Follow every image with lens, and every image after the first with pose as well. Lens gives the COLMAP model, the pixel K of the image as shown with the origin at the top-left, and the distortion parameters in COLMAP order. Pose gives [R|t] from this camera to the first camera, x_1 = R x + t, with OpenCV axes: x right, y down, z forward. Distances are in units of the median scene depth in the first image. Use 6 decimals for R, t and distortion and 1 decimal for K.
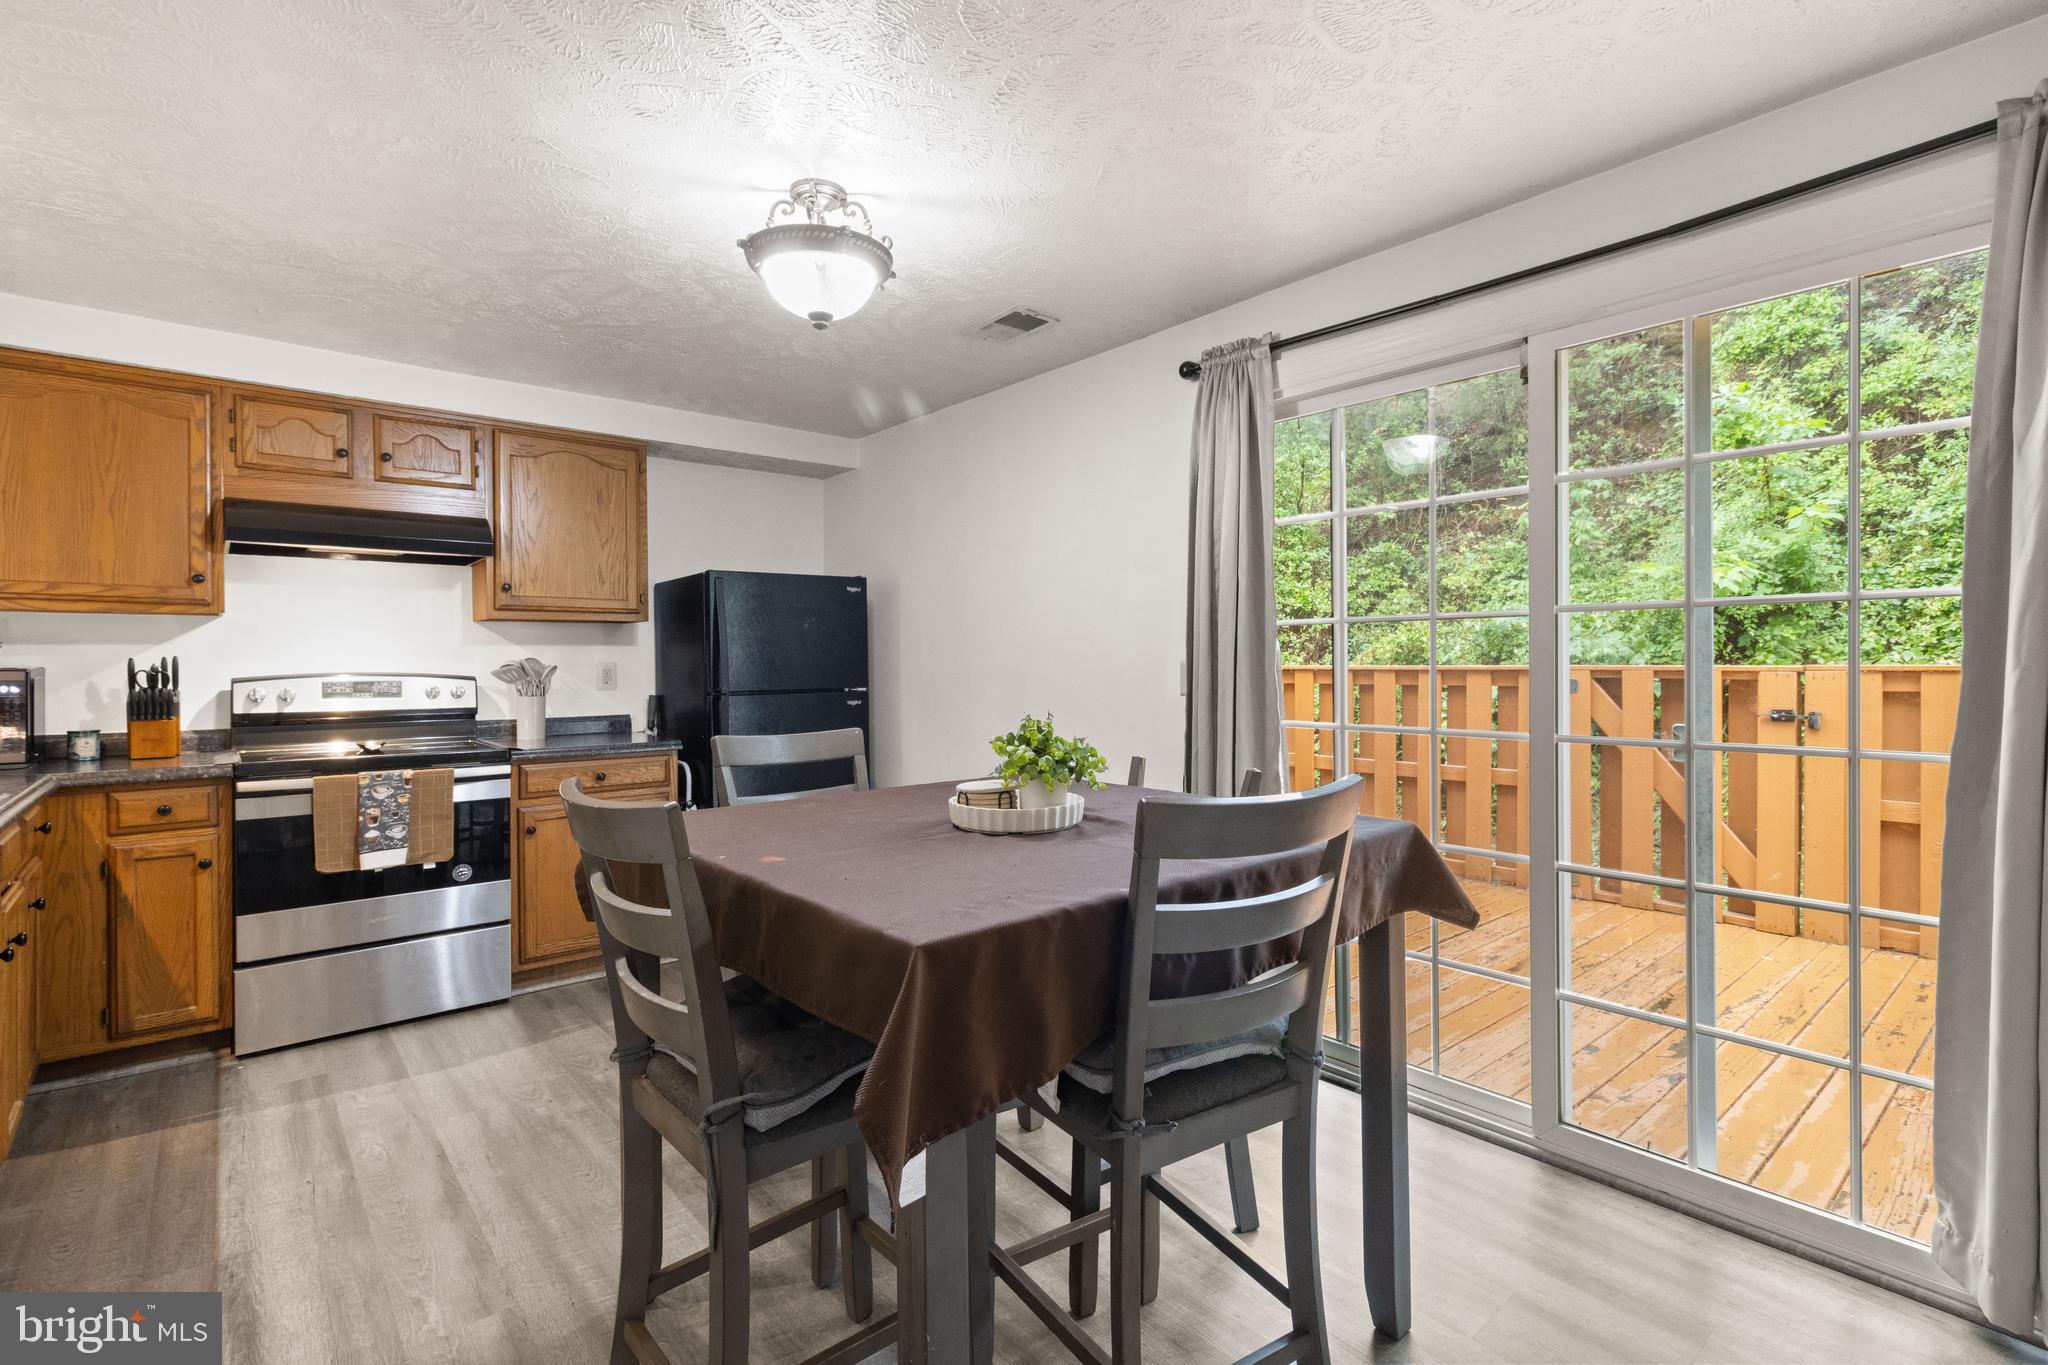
lens RADIAL K [[954.4, 0, 1019.0], [0, 954.4, 667.1], [0, 0, 1]] dist [-0.000970, 0.001363]
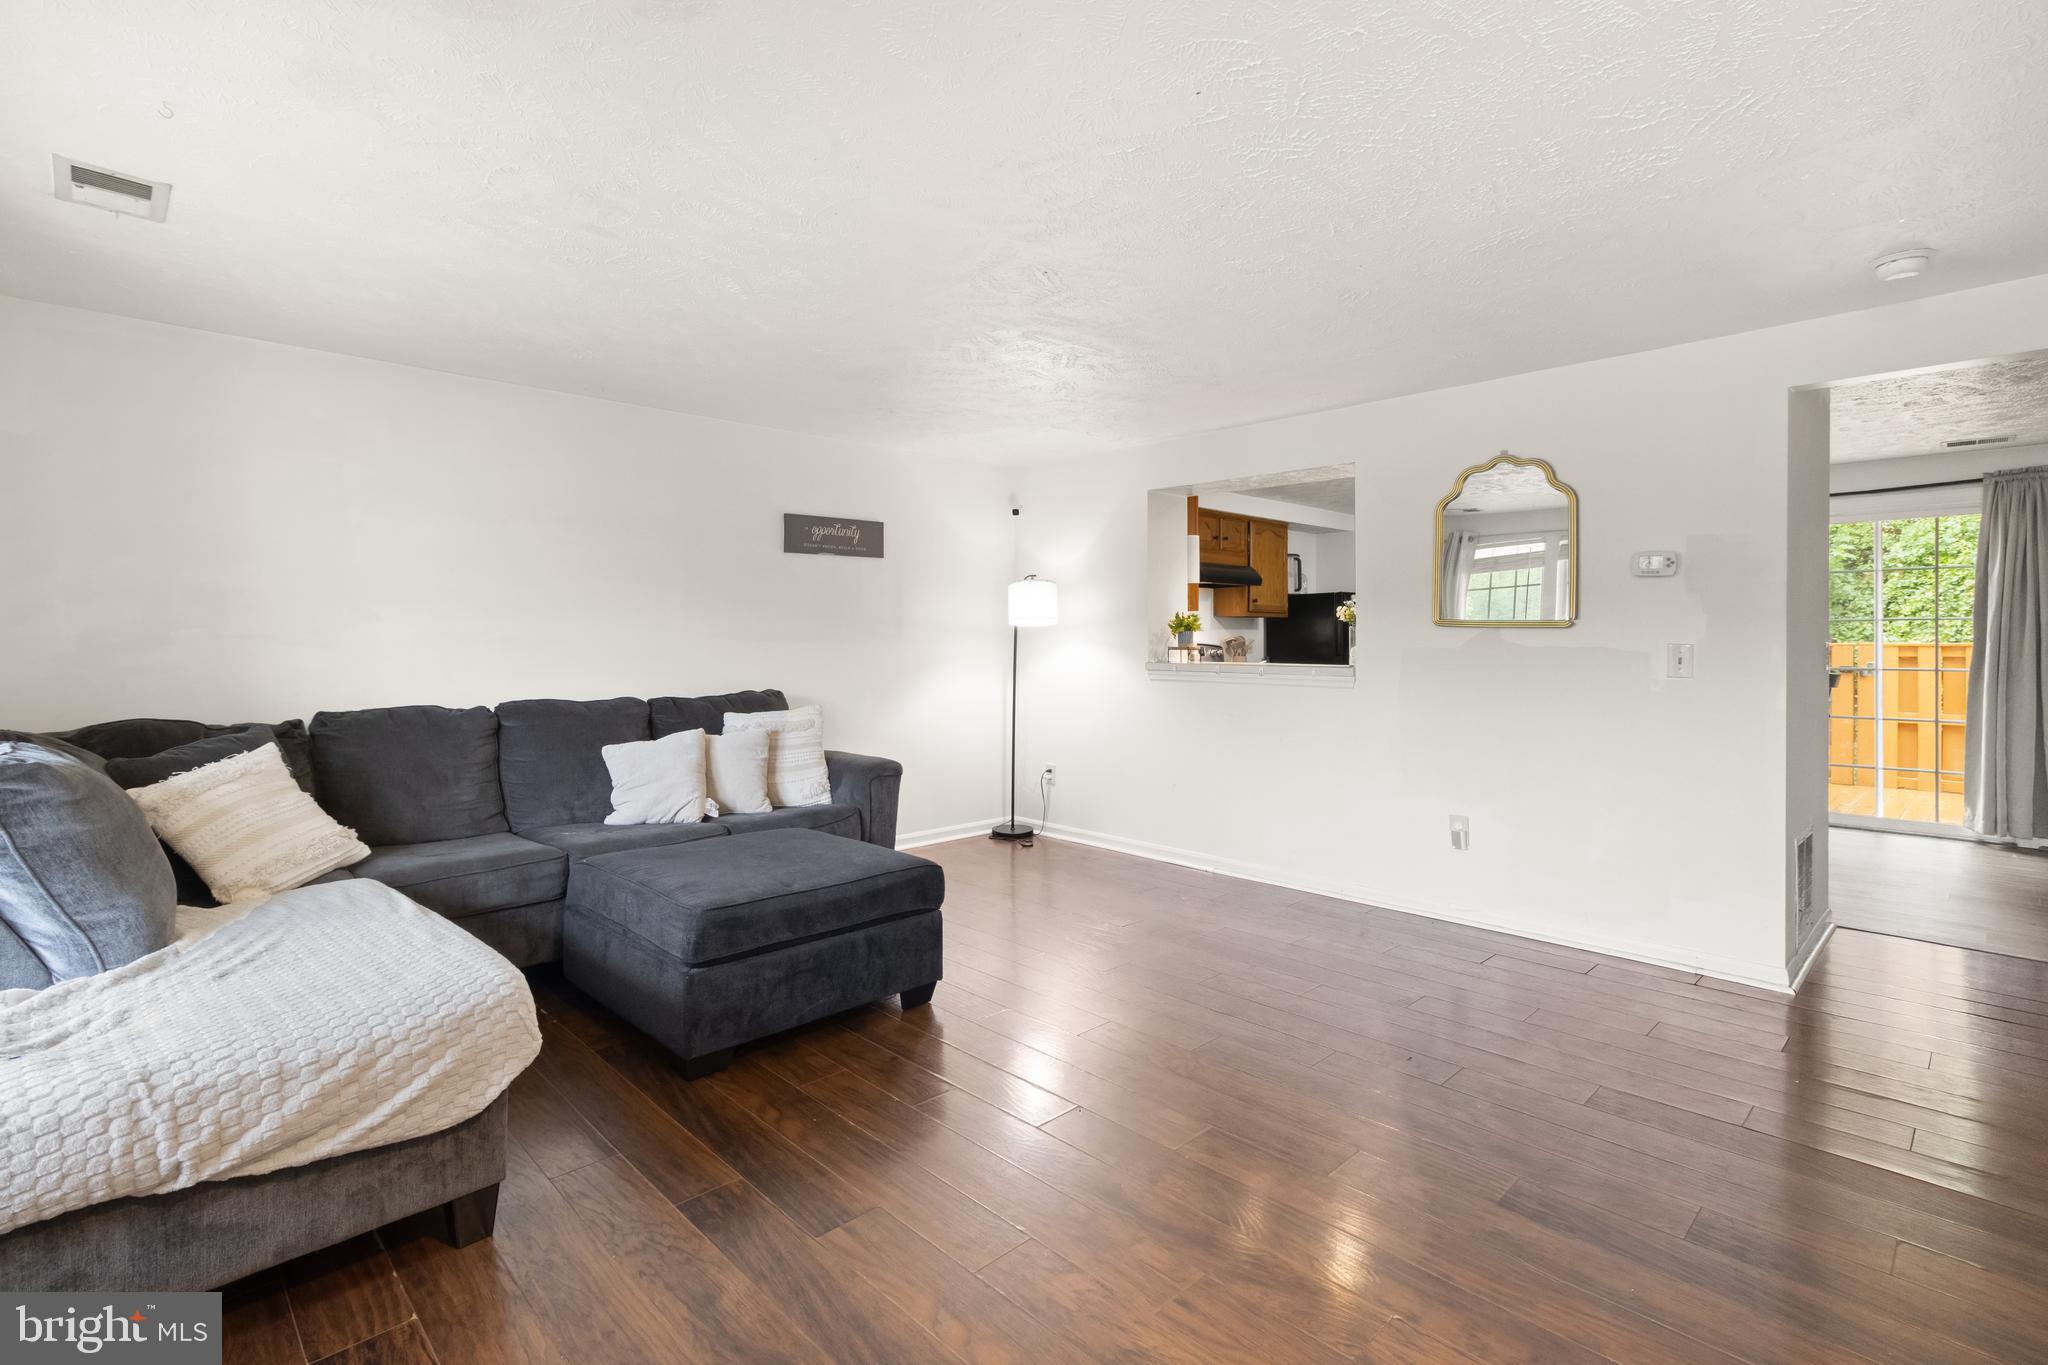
lens RADIAL K [[954.4, 0, 1027.7], [0, 954.4, 640.8], [0, 0, 1]] dist [-0.000970, 0.001363]
pose [[0.998070, 0.004737, 0.061911, -0.999895], [-0.004518, 0.999983, -0.003680, 0.008122], [-0.061927, 0.003393, 0.998075, -0.843554]]
